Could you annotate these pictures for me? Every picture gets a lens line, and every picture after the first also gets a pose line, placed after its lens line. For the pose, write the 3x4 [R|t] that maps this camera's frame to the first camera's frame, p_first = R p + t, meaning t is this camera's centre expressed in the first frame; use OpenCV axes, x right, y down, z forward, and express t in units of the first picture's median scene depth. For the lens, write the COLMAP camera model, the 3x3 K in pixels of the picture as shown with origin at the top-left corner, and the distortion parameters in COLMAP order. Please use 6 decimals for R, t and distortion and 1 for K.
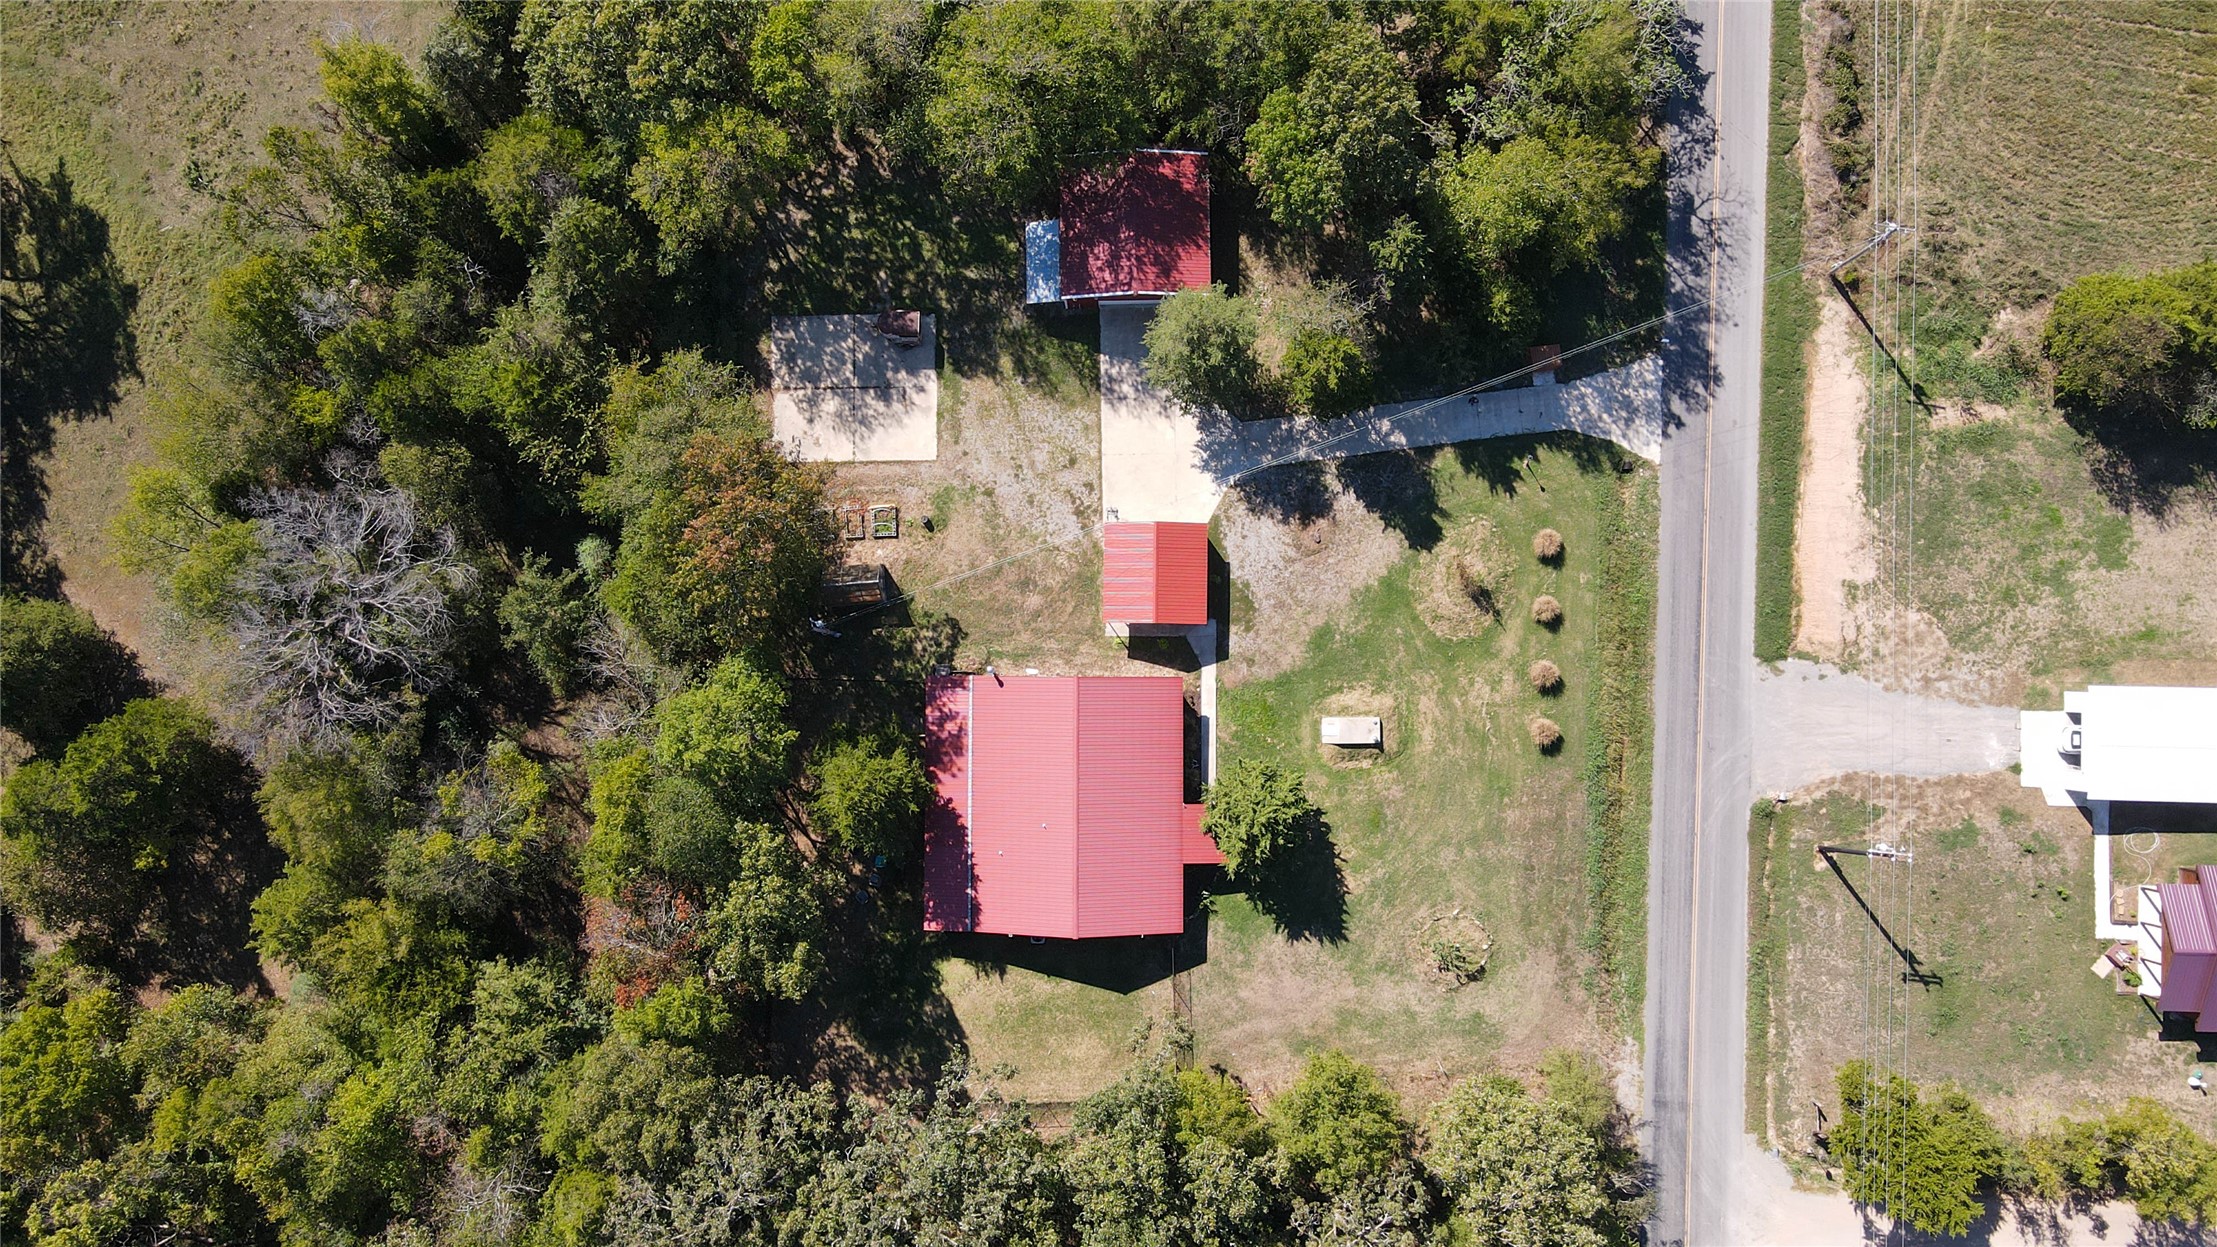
lens RADIAL K [[1634.8, 0, 1096.8], [0, 1634.8, 643.6], [0, 0, 1]] dist [-0.003293, 0.023322]
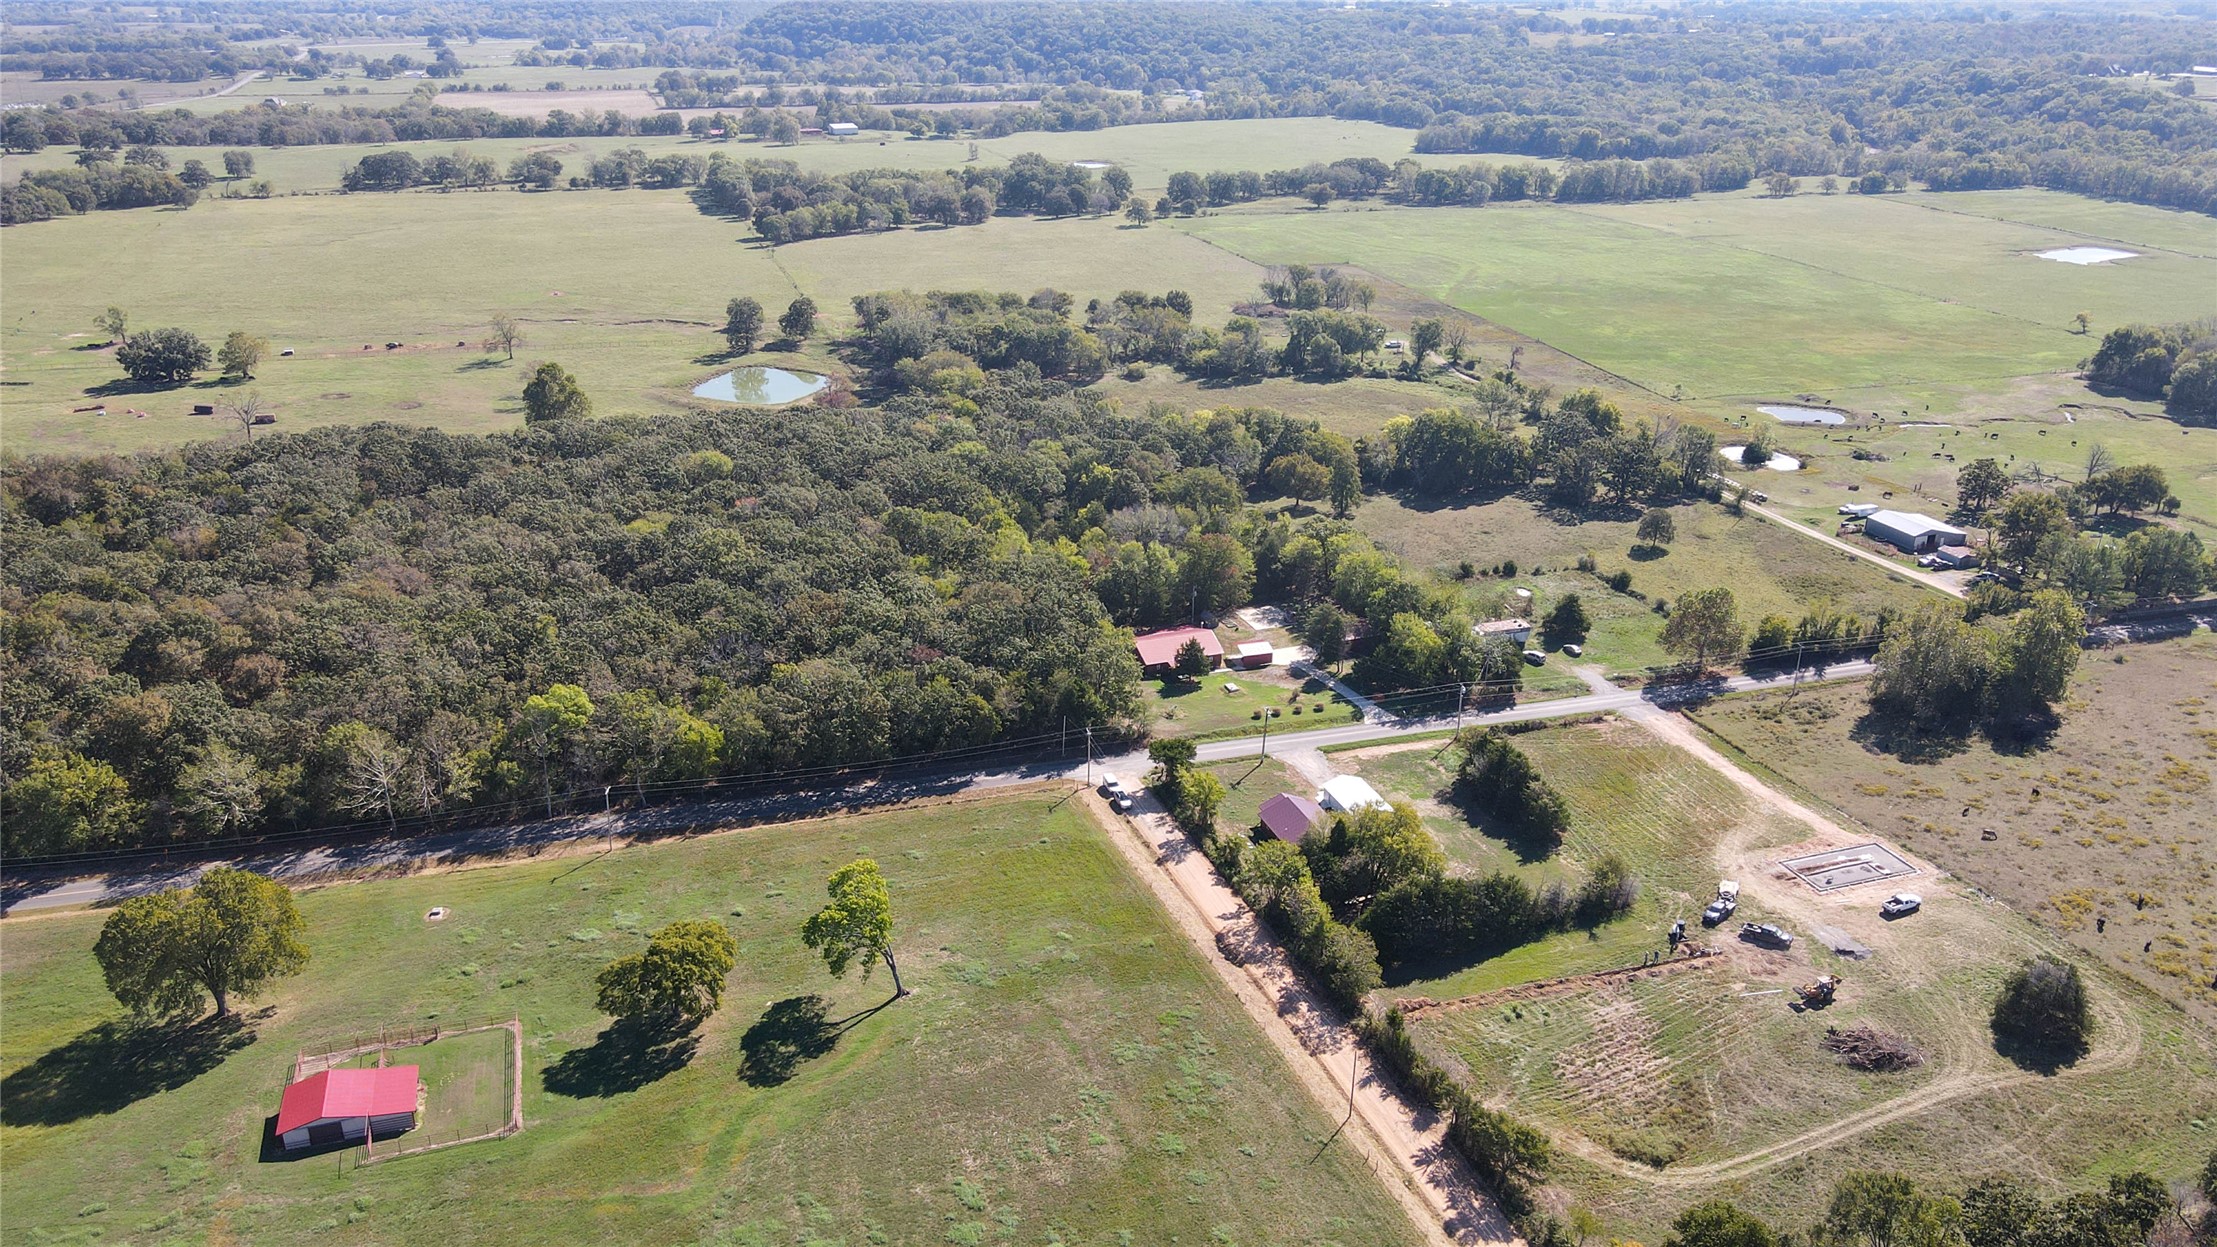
lens RADIAL K [[1634.8, 0, 1109.7], [0, 1634.8, 628.2], [0, 0, 1]] dist [-0.003293, 0.023322]
pose [[0.343006, 0.381297, -0.858464, 2.597506], [-0.939214, 0.153801, -0.306958, 1.158848], [0.014991, 0.911569, 0.410874, -0.294046]]
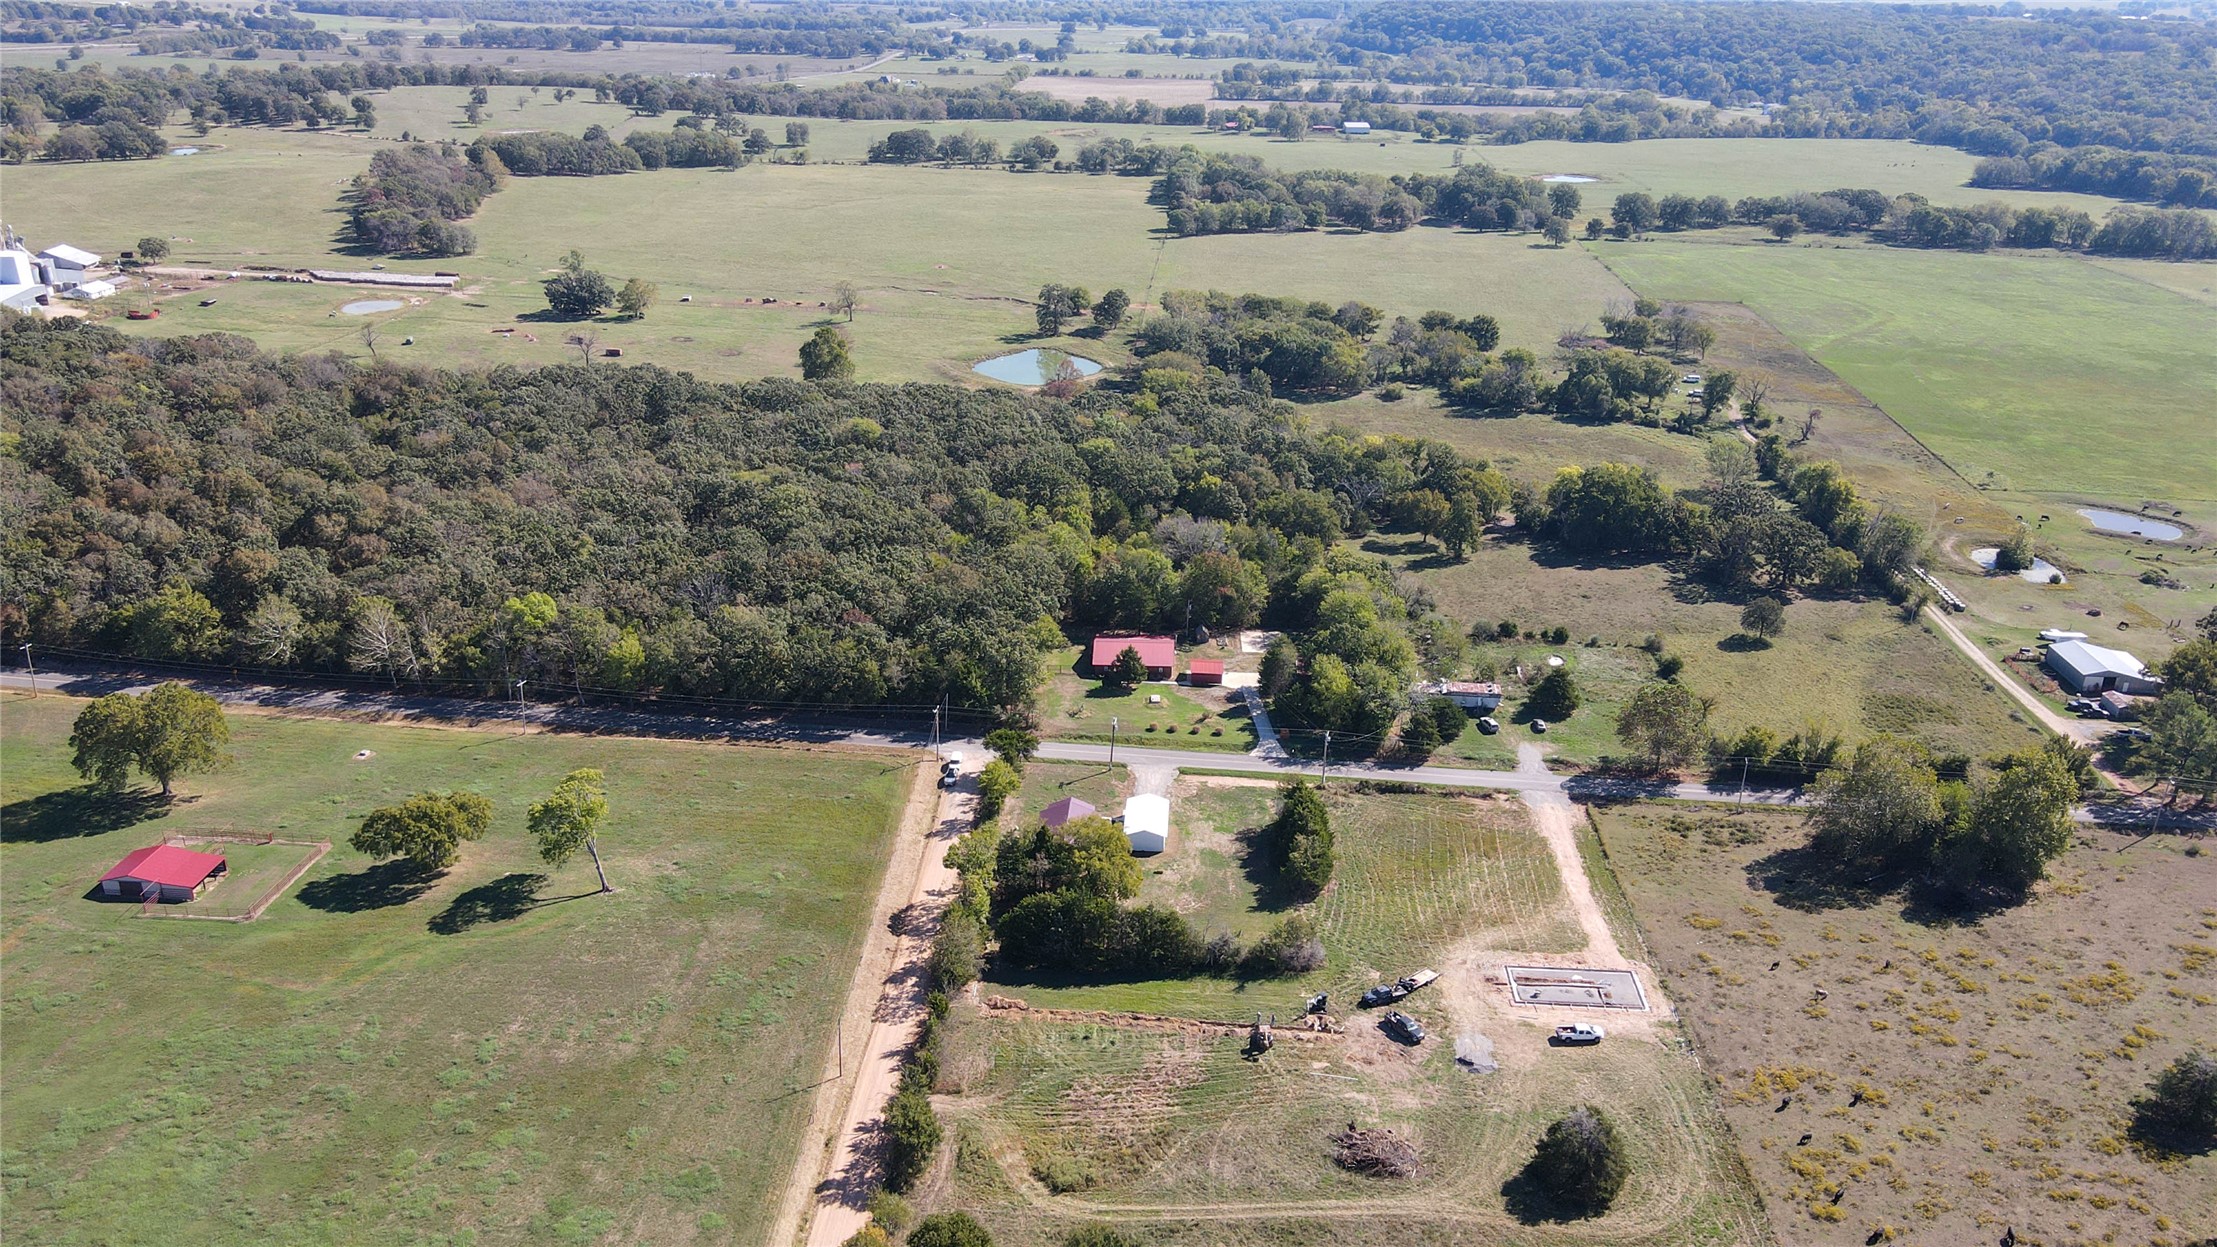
lens RADIAL K [[1634.8, 0, 1108.6], [0, 1634.8, 628.7], [0, 0, 1]] dist [-0.003293, 0.023322]
pose [[-0.039864, 0.410390, -0.911038, 2.911427], [-0.999087, -0.002357, 0.042655, 0.011136], [0.015358, 0.911907, 0.410109, -0.353191]]
